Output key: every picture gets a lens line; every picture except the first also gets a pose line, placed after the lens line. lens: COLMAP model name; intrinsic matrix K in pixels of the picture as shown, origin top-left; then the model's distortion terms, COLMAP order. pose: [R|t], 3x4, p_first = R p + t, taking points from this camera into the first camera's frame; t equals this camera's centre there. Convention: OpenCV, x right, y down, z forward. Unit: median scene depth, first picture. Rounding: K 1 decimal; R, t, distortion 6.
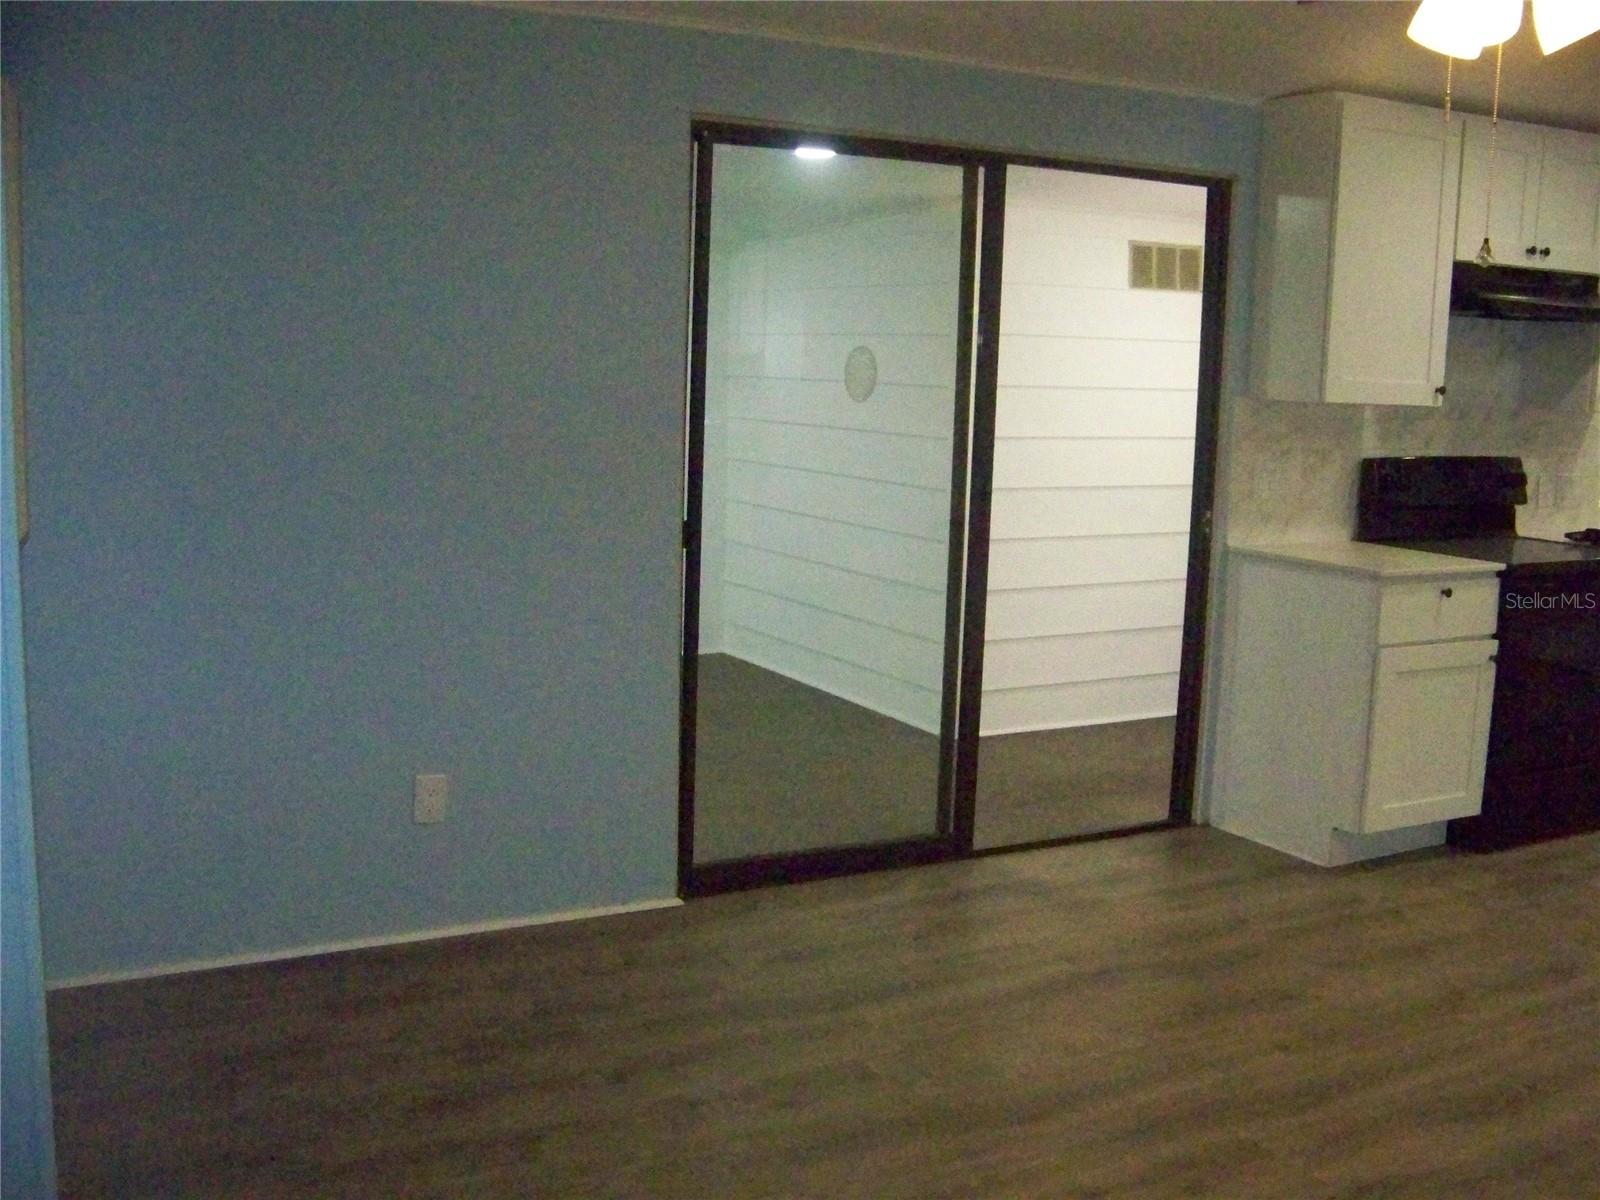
lens RADIAL K [[1702.8, 0, 800.0], [0, 1702.8, 600.0], [0, 0, 1]] dist [-0.247728, 0.309565]
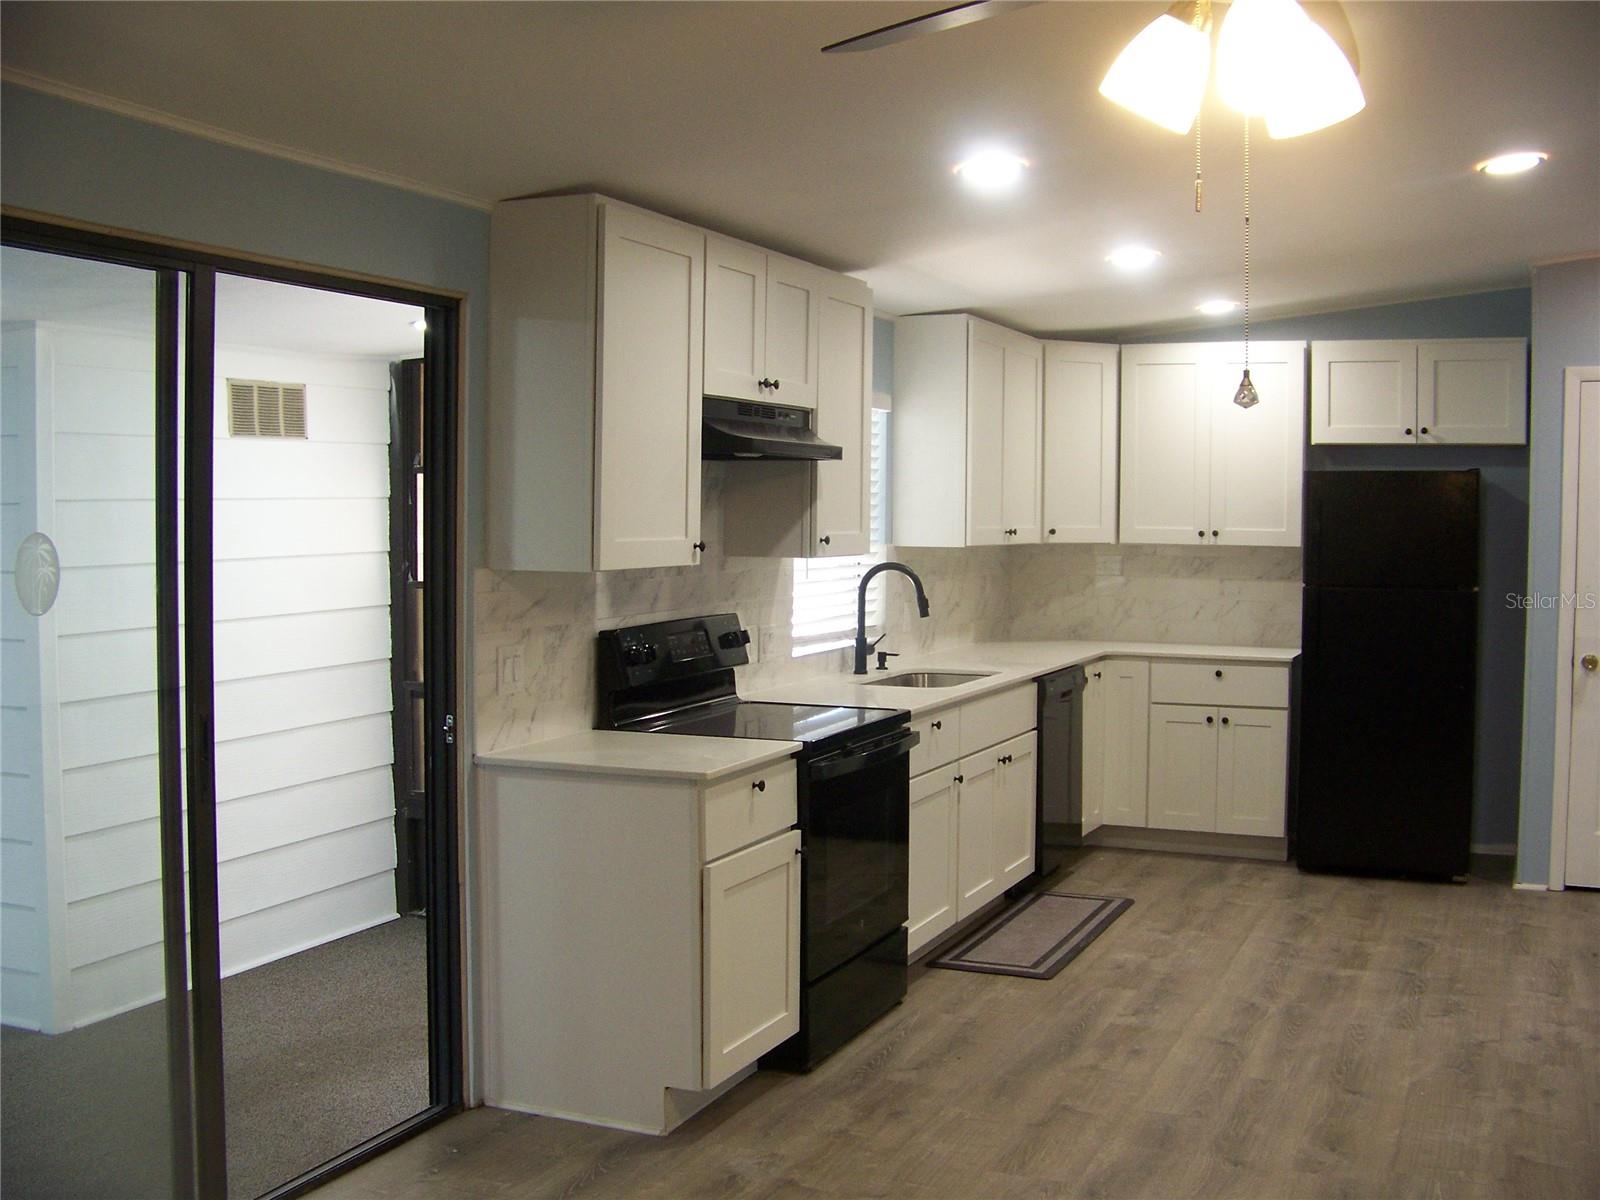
lens RADIAL K [[1702.8, 0, 800.0], [0, 1702.8, 600.0], [0, 0, 1]] dist [-0.247728, 0.309565]
pose [[0.784446, -0.059716, 0.617316, -0.115662], [0.108985, 0.993138, -0.042420, -0.056941], [-0.610546, 0.100554, 0.785571, 0.280697]]
